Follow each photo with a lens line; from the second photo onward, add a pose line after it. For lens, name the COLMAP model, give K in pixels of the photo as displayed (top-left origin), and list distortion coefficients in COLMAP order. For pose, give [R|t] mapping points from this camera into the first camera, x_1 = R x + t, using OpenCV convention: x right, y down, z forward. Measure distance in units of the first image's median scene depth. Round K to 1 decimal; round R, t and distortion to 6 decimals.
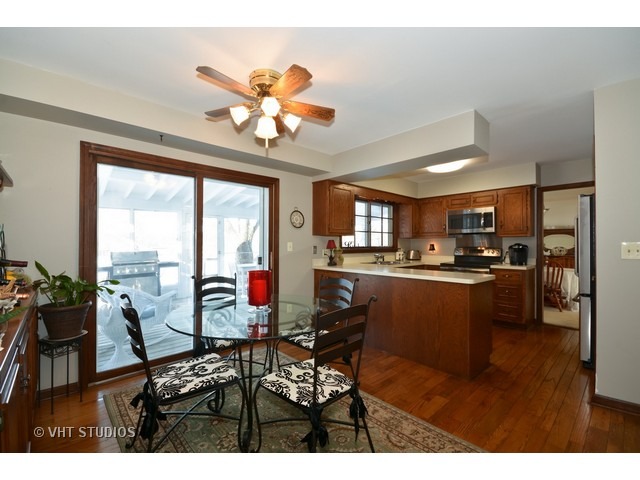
lens RADIAL K [[287.3, 0, 316.3], [0, 287.3, 243.3], [0, 0, 1]] dist [0.000014, -0.000008]
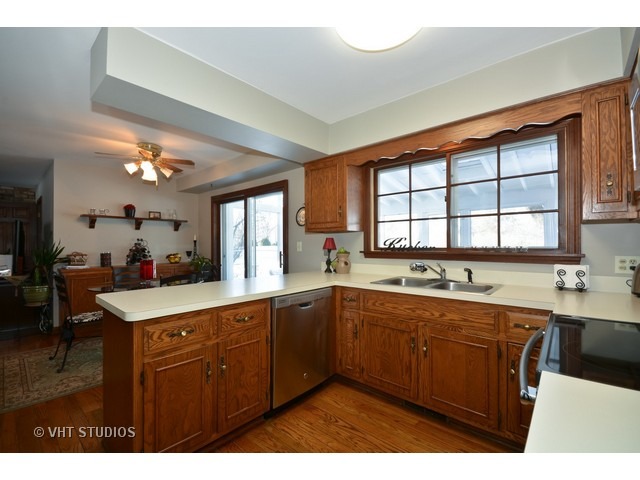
lens RADIAL K [[287.3, 0, 316.3], [0, 287.3, 243.3], [0, 0, 1]] dist [0.000014, -0.000008]
pose [[0.103780, -0.009194, -0.994558, 0.770991], [0.007053, 0.999939, -0.008508, 0.008741], [0.994575, -0.006131, 0.103839, 0.867109]]
